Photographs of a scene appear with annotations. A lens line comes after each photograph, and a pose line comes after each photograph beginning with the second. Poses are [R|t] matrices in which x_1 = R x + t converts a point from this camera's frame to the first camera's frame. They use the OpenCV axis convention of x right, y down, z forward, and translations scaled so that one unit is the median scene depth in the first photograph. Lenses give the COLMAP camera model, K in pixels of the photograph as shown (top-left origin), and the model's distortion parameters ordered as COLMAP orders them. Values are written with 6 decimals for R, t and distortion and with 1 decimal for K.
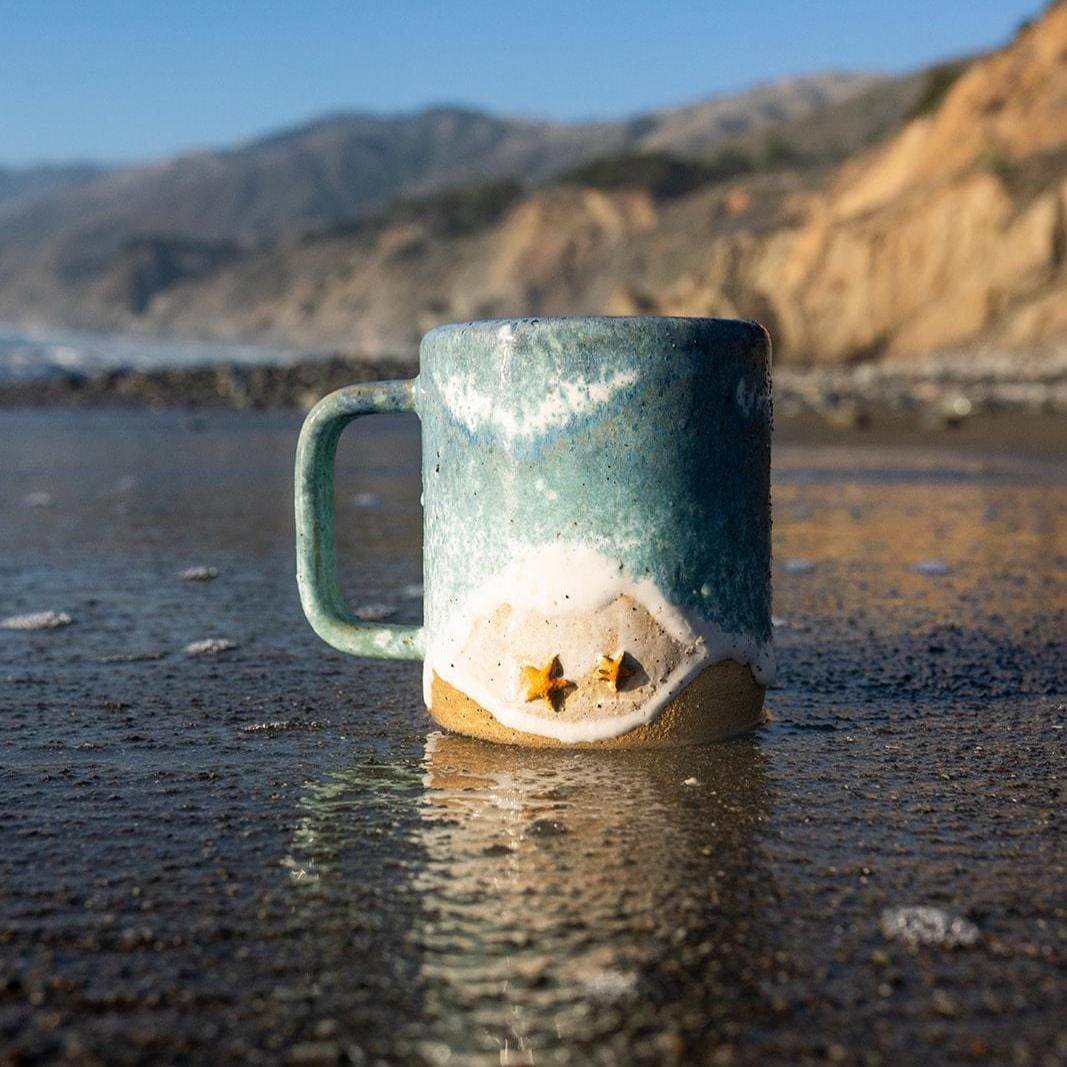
lens RADIAL K [[1566.6, 0, 554.5], [0, 1566.6, 528.9], [0, 0, 1]] dist [-0.007254, -0.005615]
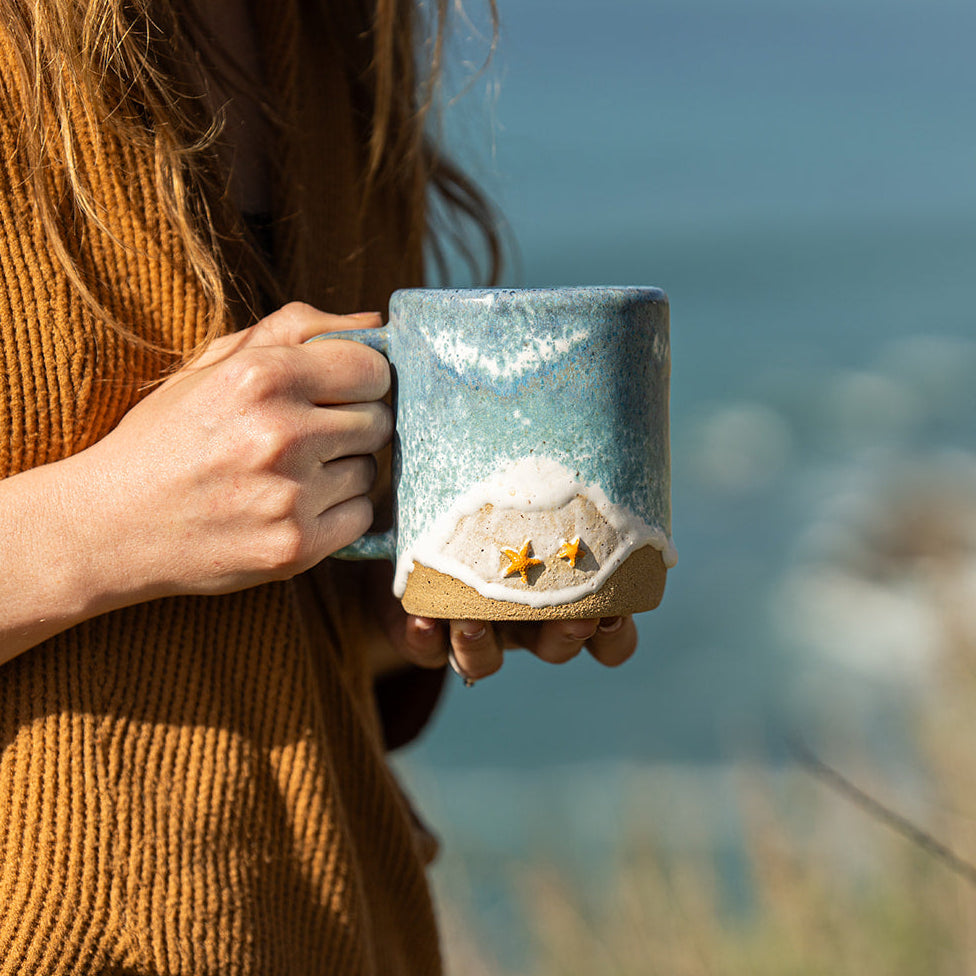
lens RADIAL K [[3845.3, 0, 488.0], [0, 3845.3, 488.0], [0, 0, 1]] dist [-0.229472, -1.083378]
pose [[0.975365, -0.010738, 0.220336, -0.758771], [0.011909, 0.999921, -0.003987, 0.048028], [-0.220275, 0.006513, 0.975416, -2.201424]]
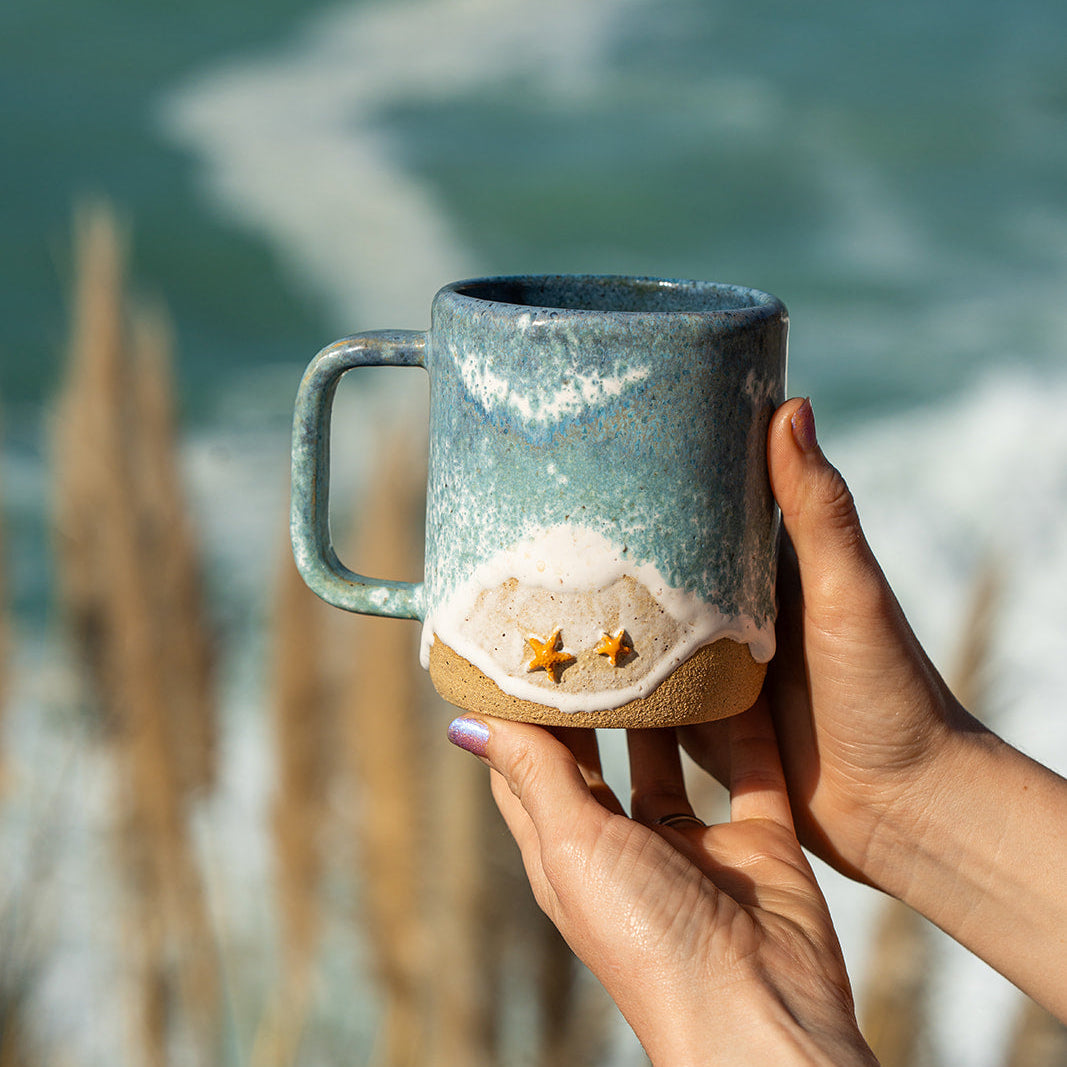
lens RADIAL K [[4203.8, 0, 533.5], [0, 4203.8, 533.5], [0, 0, 1]] dist [-0.229472, -1.083378]
pose [[0.998970, 0.042359, 0.016240, -0.065282], [-0.043857, 0.993298, 0.106941, -0.285699], [-0.011602, -0.107543, 0.994133, -1.804290]]
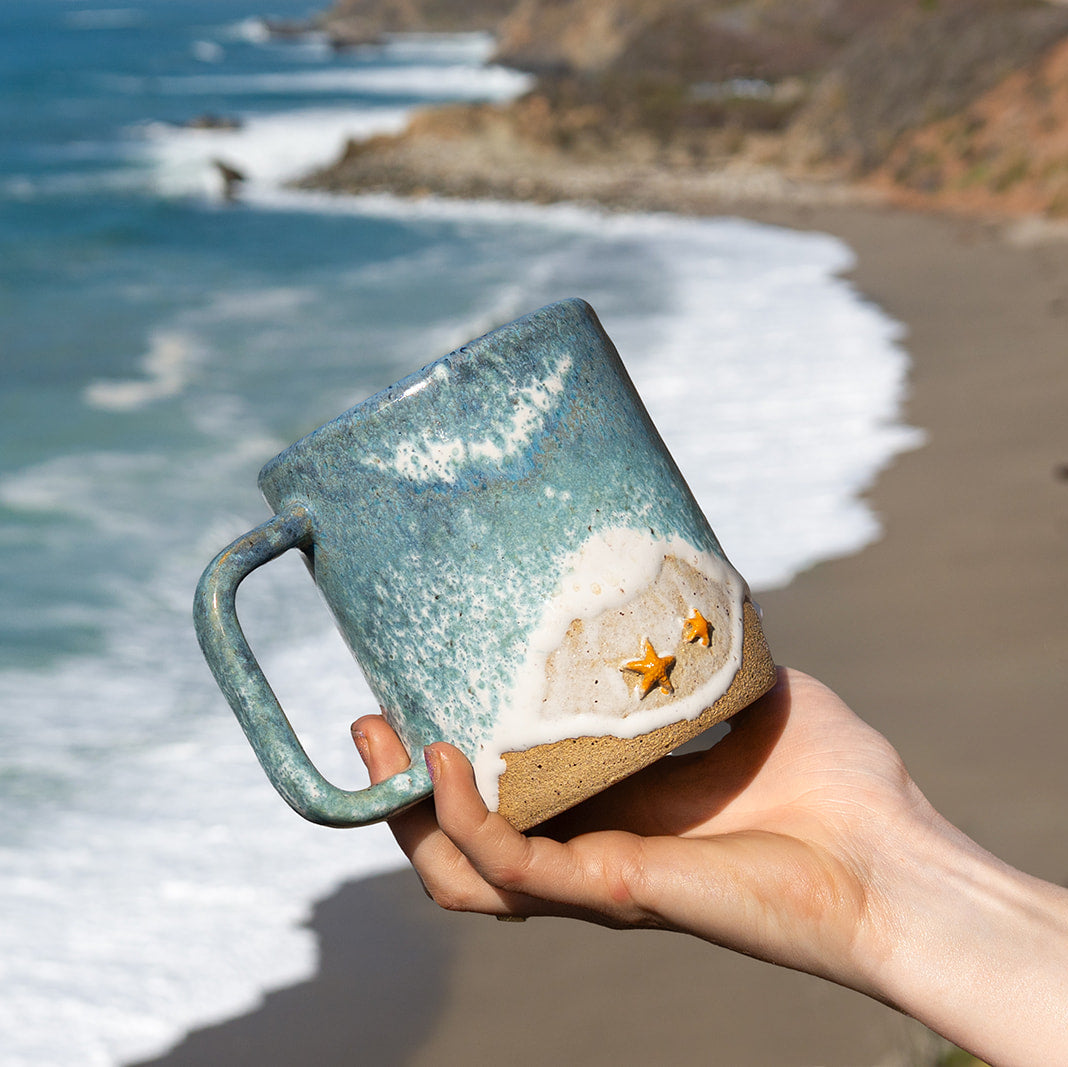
lens RADIAL K [[4207.7, 0, 534.0], [0, 4207.7, 533.5], [0, 0, 1]] dist [-0.229472, -1.083378]
pose [[0.701668, -0.365314, 0.611725, -1.627330], [0.507580, 0.858810, -0.069340, 0.170736], [-0.500025, 0.359153, 0.788026, -1.049407]]
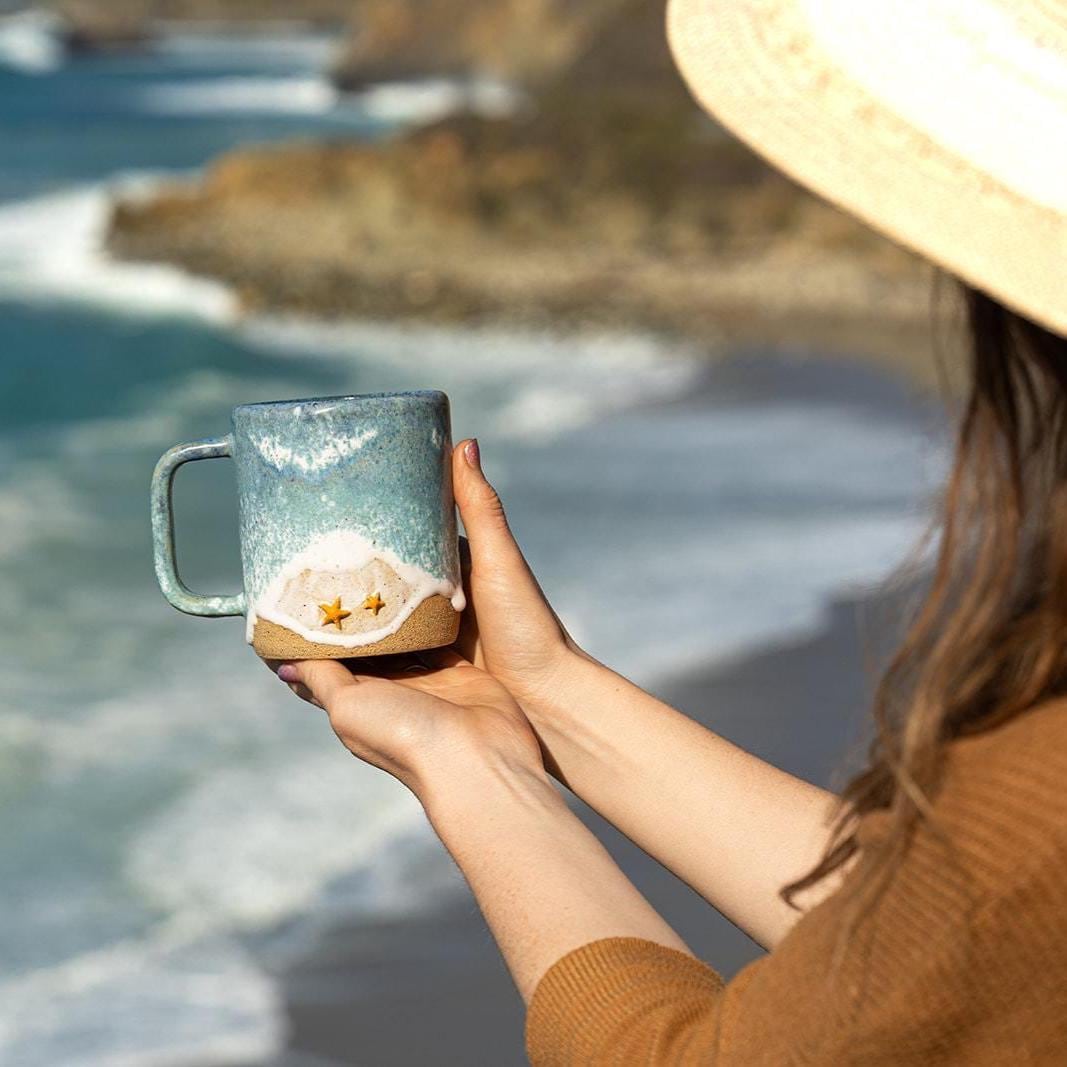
lens RADIAL K [[4203.8, 0, 533.5], [0, 4203.8, 533.5], [0, 0, 1]] dist [-0.229472, -1.083378]
pose [[0.983450, -0.065651, 0.168865, -0.566765], [0.067801, 0.997674, -0.006991, 0.058628], [-0.168013, 0.018325, 0.985614, -3.601507]]
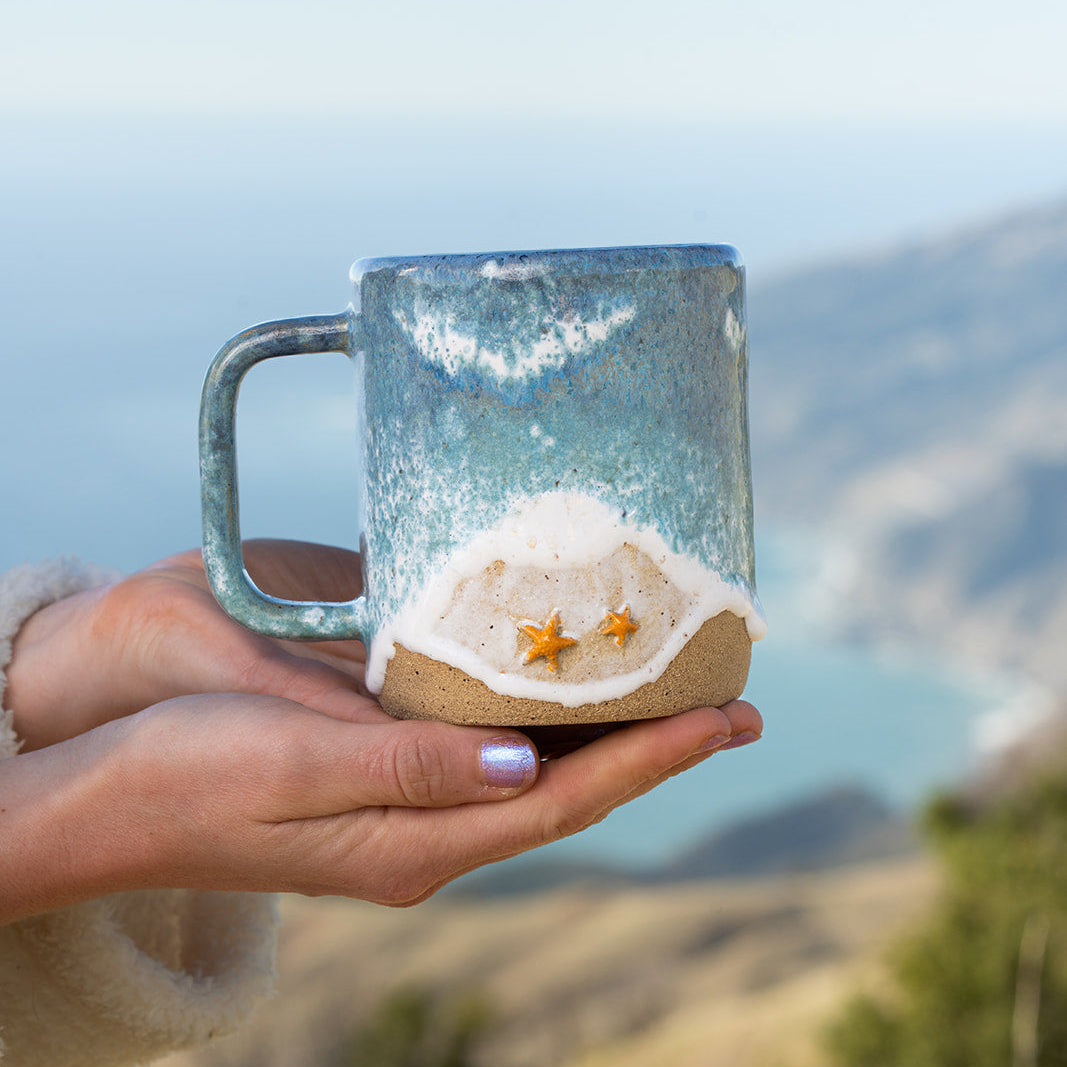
lens RADIAL K [[4203.8, 0, 533.5], [0, 4203.8, 533.5], [0, 0, 1]] dist [-0.229472, -1.083378]
pose [[0.972052, -0.043715, 0.230660, -0.592269], [0.042728, 0.999044, 0.009273, 0.009873], [-0.230845, 0.000842, 0.972990, -1.443206]]
